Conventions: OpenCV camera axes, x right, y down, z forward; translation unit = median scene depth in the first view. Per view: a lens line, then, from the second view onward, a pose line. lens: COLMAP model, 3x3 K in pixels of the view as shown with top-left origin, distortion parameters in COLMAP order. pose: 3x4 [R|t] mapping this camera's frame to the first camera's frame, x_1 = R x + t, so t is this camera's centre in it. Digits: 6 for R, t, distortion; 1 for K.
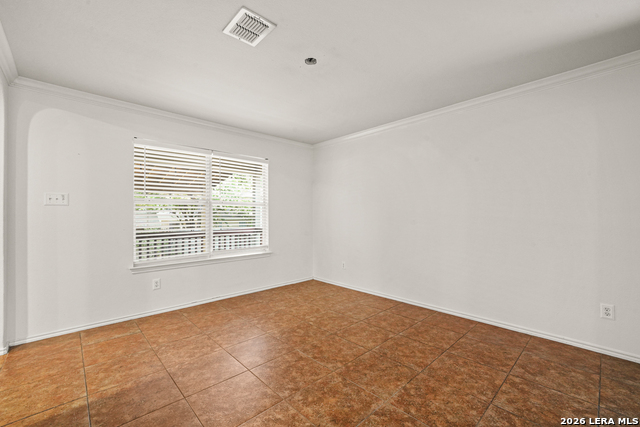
lens RADIAL K [[269.4, 0, 319.6], [0, 269.4, 214.3], [0, 0, 1]] dist [0.005024, 0.000113]
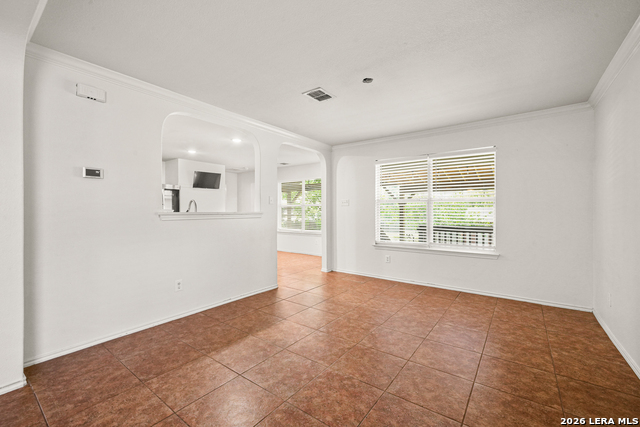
lens RADIAL K [[269.4, 0, 323.6], [0, 269.4, 210.7], [0, 0, 1]] dist [0.005024, 0.000113]
pose [[0.188950, 0.005370, -0.981972, 0.881494], [0.004988, 0.999967, 0.006428, -0.010957], [0.981974, -0.006112, 0.188917, 0.466851]]
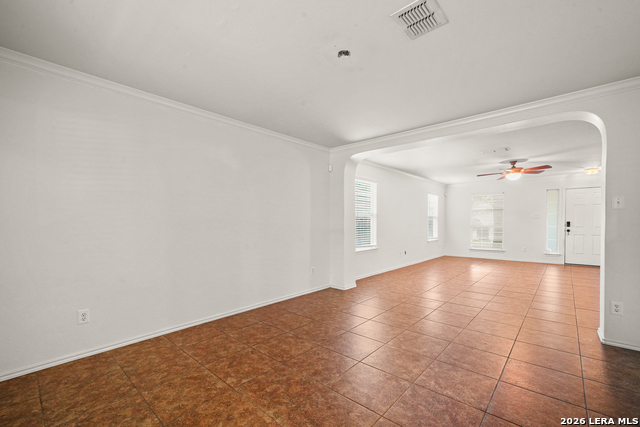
lens RADIAL K [[269.4, 0, 313.2], [0, 269.4, 226.7], [0, 0, 1]] dist [0.005024, 0.000113]
pose [[-0.071185, -0.010903, 0.997404, -0.778712], [-0.001765, 0.999940, 0.010804, 0.004327], [-0.997462, -0.000991, -0.071200, 0.943259]]
